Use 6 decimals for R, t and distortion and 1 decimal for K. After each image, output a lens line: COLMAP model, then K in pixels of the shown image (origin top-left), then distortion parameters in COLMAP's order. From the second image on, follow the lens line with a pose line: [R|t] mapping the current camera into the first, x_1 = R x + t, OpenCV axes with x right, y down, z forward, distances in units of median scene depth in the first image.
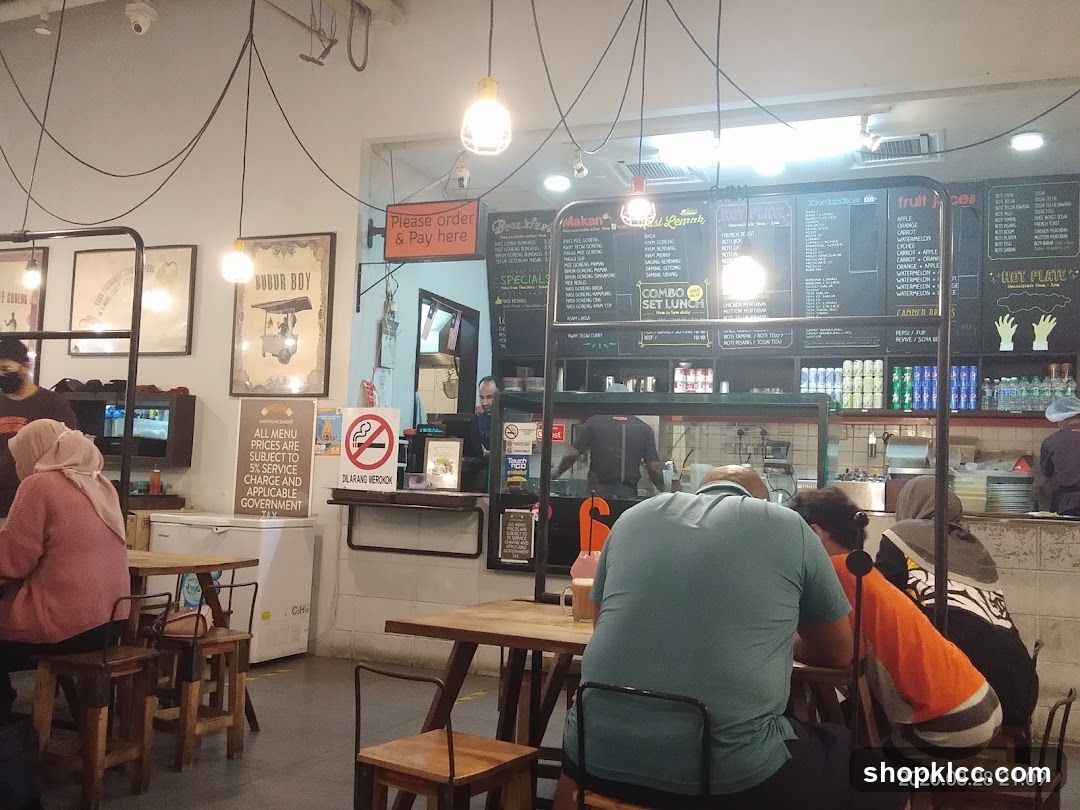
lens RADIAL K [[904.2, 0, 540.3], [0, 904.2, 406.0], [0, 0, 1]] dist [0.016405, 0.014803]
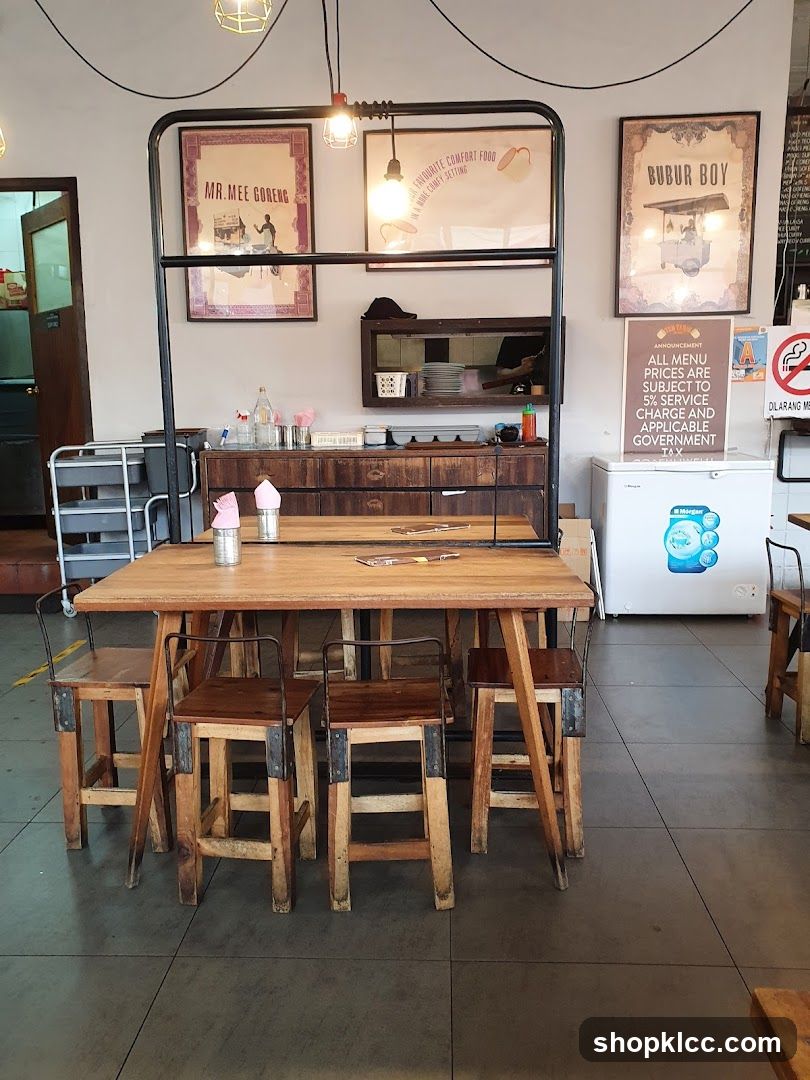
lens RADIAL K [[904.2, 0, 404.0], [0, 904.2, 539.5], [0, 0, 1]] dist [0.016405, 0.014803]
pose [[0.959697, -0.087814, 0.266966, -0.800187], [0.026983, 0.974333, 0.223490, -0.003128], [-0.279739, -0.207279, 0.937433, 0.215616]]
